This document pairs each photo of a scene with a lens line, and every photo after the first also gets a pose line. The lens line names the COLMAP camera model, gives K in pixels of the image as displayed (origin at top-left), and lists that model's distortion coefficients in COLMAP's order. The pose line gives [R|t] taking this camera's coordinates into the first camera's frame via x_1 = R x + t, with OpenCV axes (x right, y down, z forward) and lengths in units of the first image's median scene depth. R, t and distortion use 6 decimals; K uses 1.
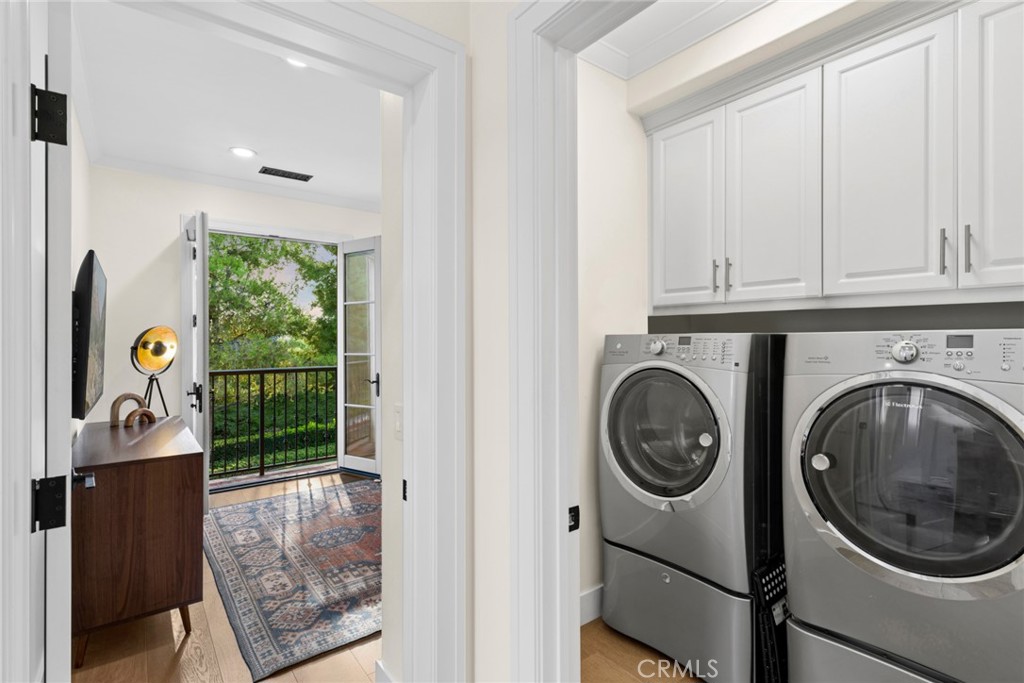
lens RADIAL K [[472.4, 0, 516.7], [0, 472.4, 340.6], [0, 0, 1]] dist [0.004073, -0.002030]
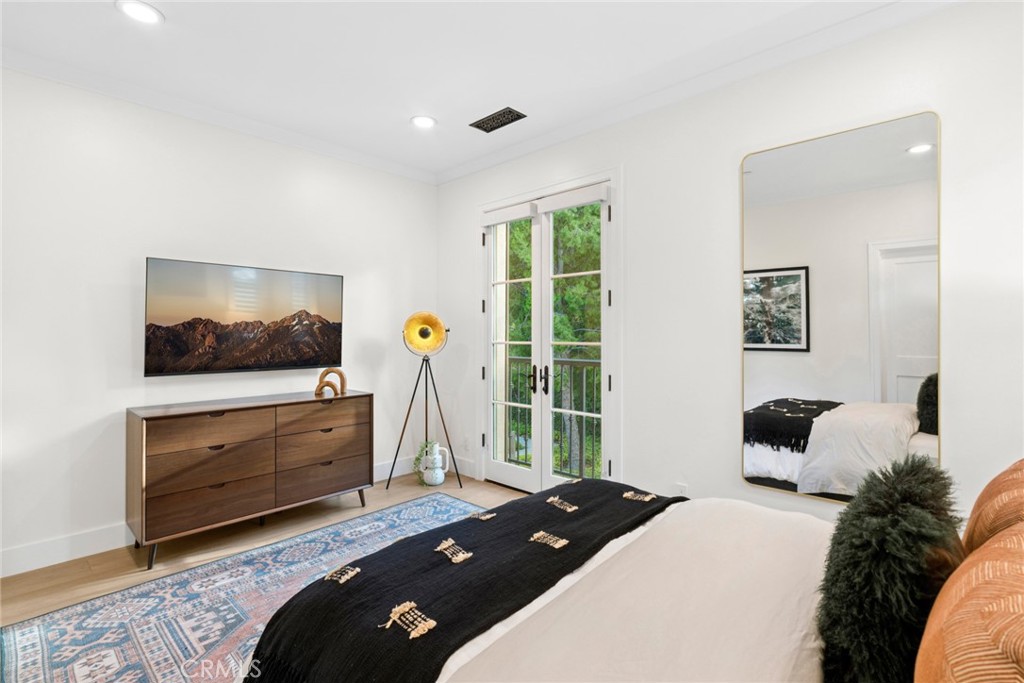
lens RADIAL K [[472.4, 0, 514.8], [0, 472.4, 334.1], [0, 0, 1]] dist [0.004073, -0.002030]
pose [[0.152528, 0.003834, -0.988292, 0.296560], [0.001820, 0.999990, 0.004161, 0.012521], [0.988297, -0.002433, 0.152519, 0.831989]]
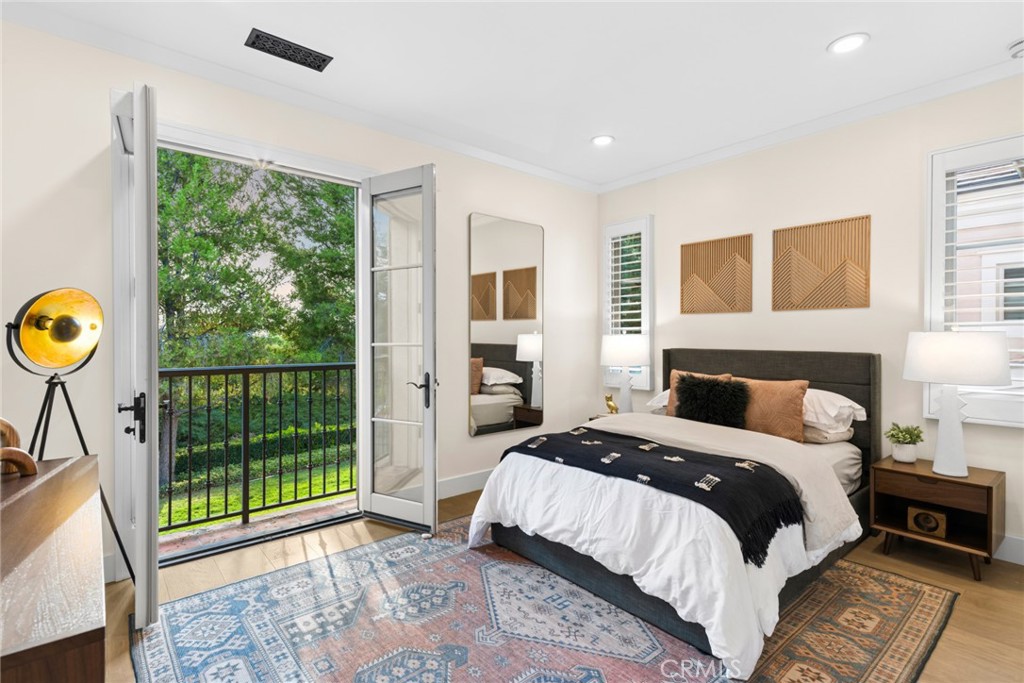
lens RADIAL K [[472.4, 0, 514.5], [0, 472.4, 342.5], [0, 0, 1]] dist [0.004073, -0.002030]
pose [[0.999000, 0.003596, 0.044566, -0.200384], [-0.003823, 0.999980, 0.005011, 0.022722], [-0.044547, -0.005176, 0.998994, 0.333383]]
